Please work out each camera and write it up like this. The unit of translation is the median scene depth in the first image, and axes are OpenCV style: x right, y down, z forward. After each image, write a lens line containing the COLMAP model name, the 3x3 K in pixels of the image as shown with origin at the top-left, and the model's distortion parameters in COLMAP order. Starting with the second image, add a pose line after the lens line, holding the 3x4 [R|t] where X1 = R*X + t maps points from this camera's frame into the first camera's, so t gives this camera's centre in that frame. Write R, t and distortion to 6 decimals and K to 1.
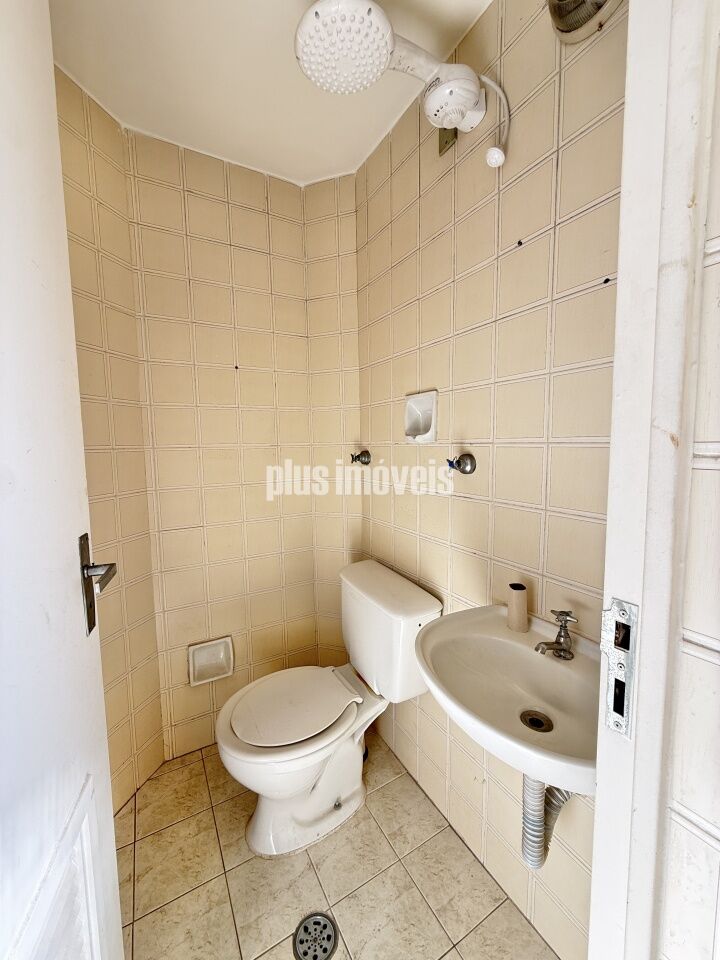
lens RADIAL K [[384.7, 0, 362.4], [0, 384.7, 478.1], [0, 0, 1]] dist [-0.001456, -0.000438]
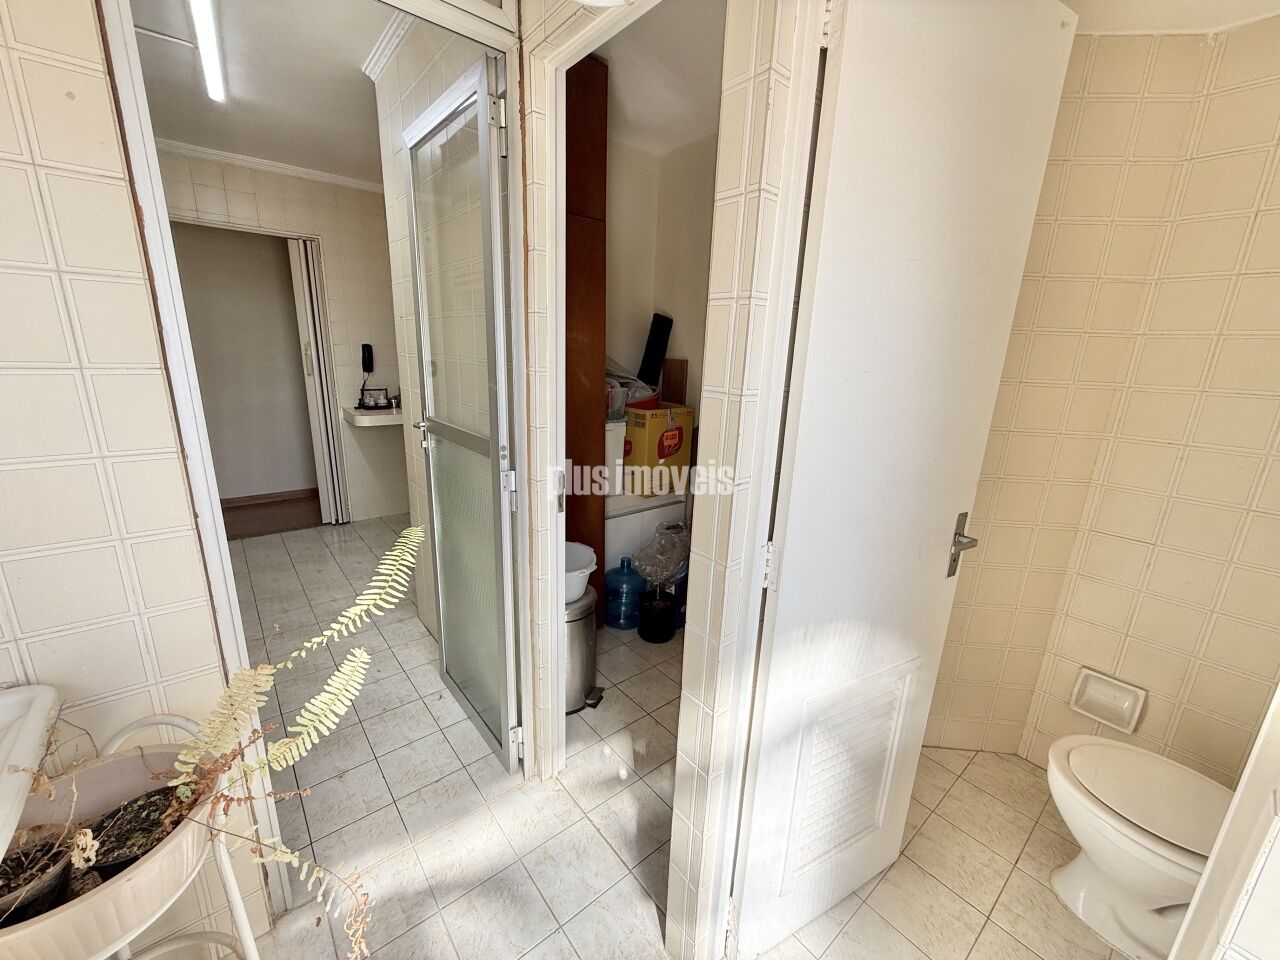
lens RADIAL K [[512.9, 0, 639.5], [0, 512.9, 478.7], [0, 0, 1]] dist [-0.001456, -0.000438]
pose [[0.168880, 0.267308, -0.948697, 0.377784], [-0.133289, 0.959874, 0.246731, -0.127069], [0.976583, 0.084783, 0.197733, -0.254760]]
